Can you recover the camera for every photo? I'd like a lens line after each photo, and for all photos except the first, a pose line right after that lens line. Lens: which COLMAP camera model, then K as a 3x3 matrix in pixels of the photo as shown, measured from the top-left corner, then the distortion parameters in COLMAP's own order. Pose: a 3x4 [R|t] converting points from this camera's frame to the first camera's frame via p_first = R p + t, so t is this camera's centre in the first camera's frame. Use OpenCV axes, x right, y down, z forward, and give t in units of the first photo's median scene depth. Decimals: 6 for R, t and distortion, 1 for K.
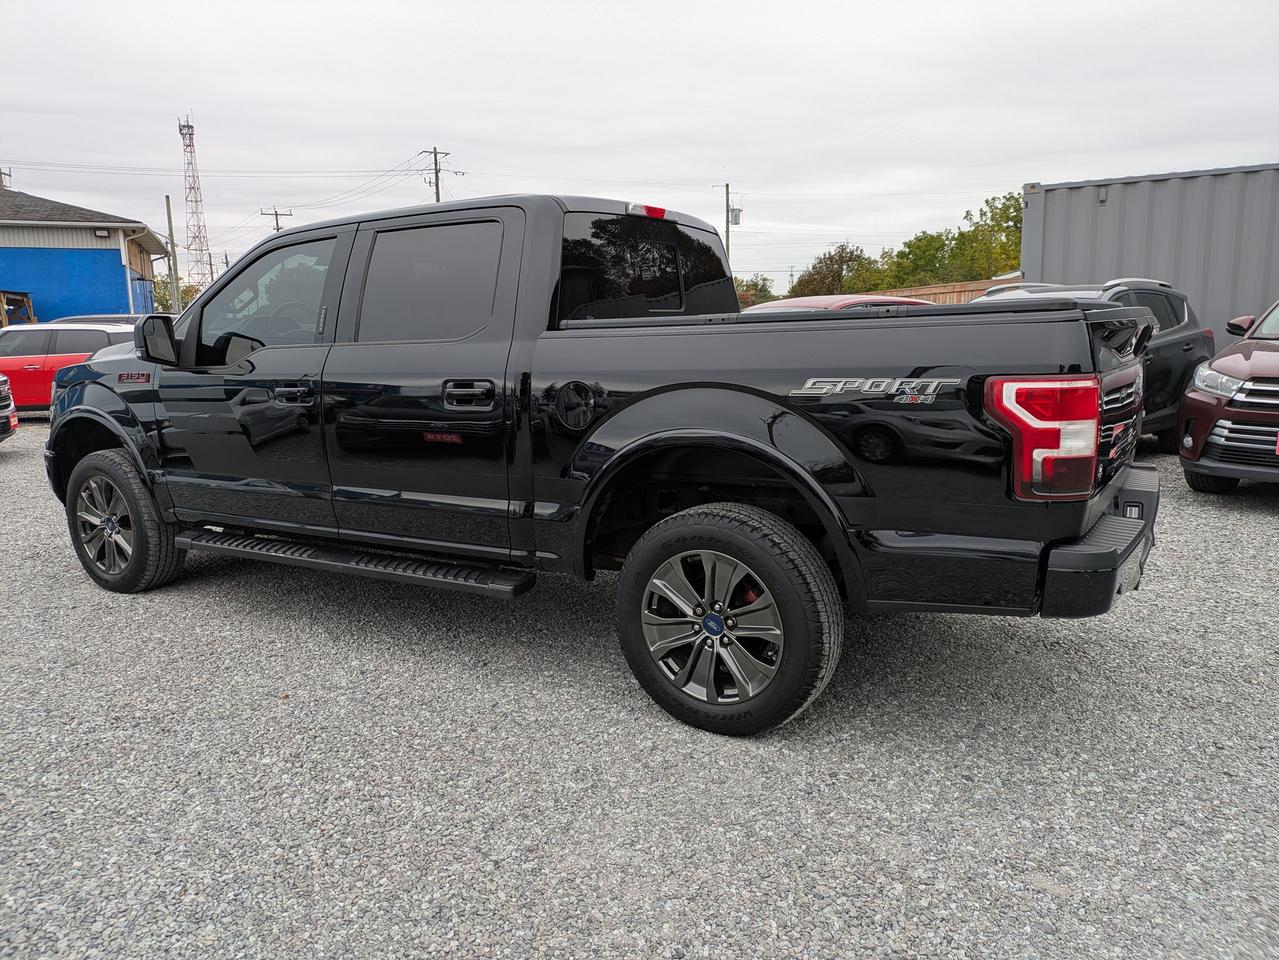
lens RADIAL K [[939.1, 0, 645.0], [0, 939.1, 475.1], [0, 0, 1]] dist [0.004317, -0.011446]
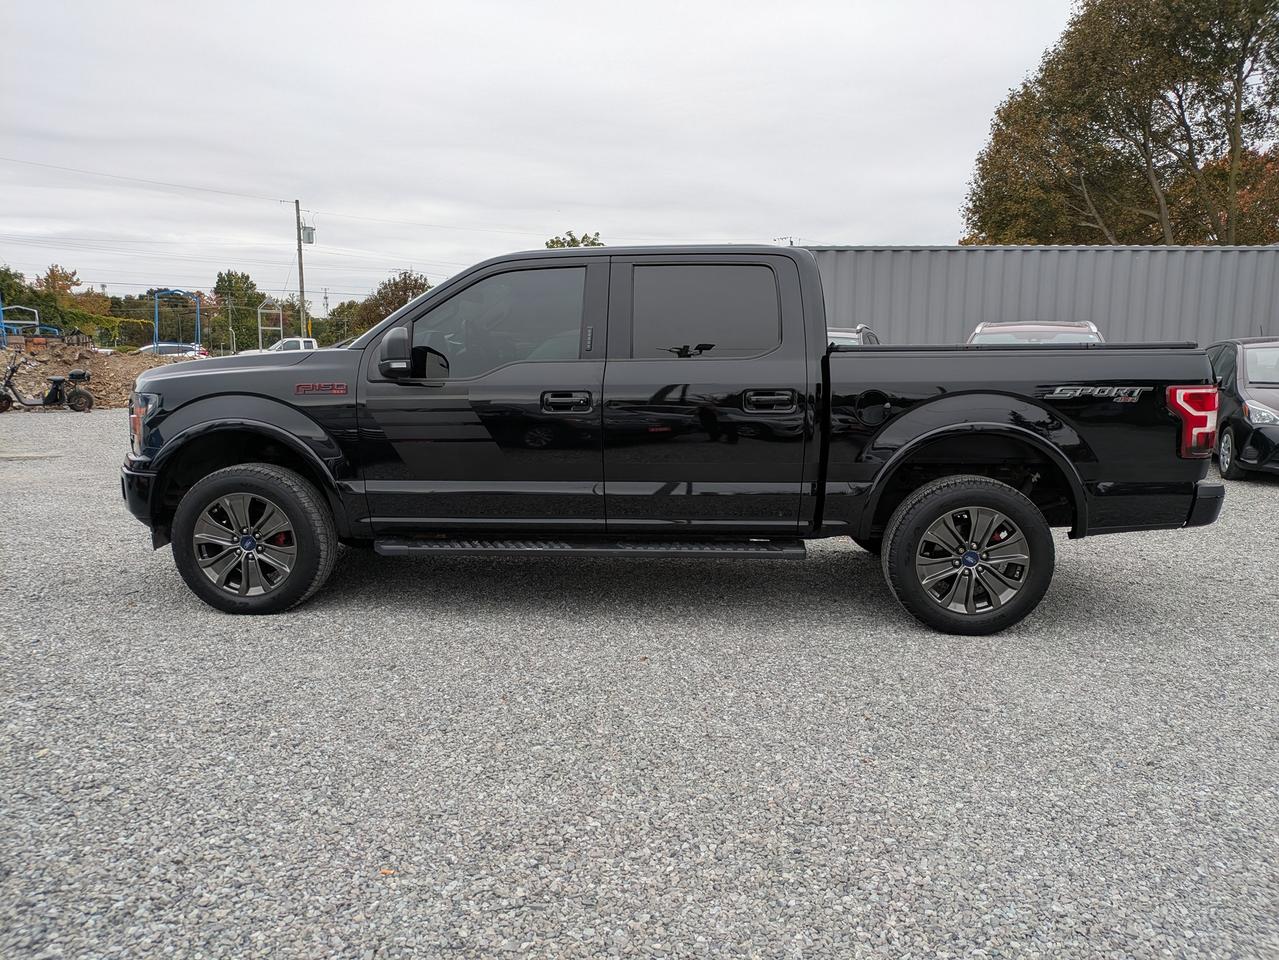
lens RADIAL K [[939.1, 0, 631.2], [0, 939.1, 478.3], [0, 0, 1]] dist [0.004317, -0.011446]
pose [[0.866506, -0.036232, 0.497849, -0.945231], [0.048350, 0.998765, -0.011466, 0.024290], [-0.496819, 0.034006, 0.867188, 0.012645]]
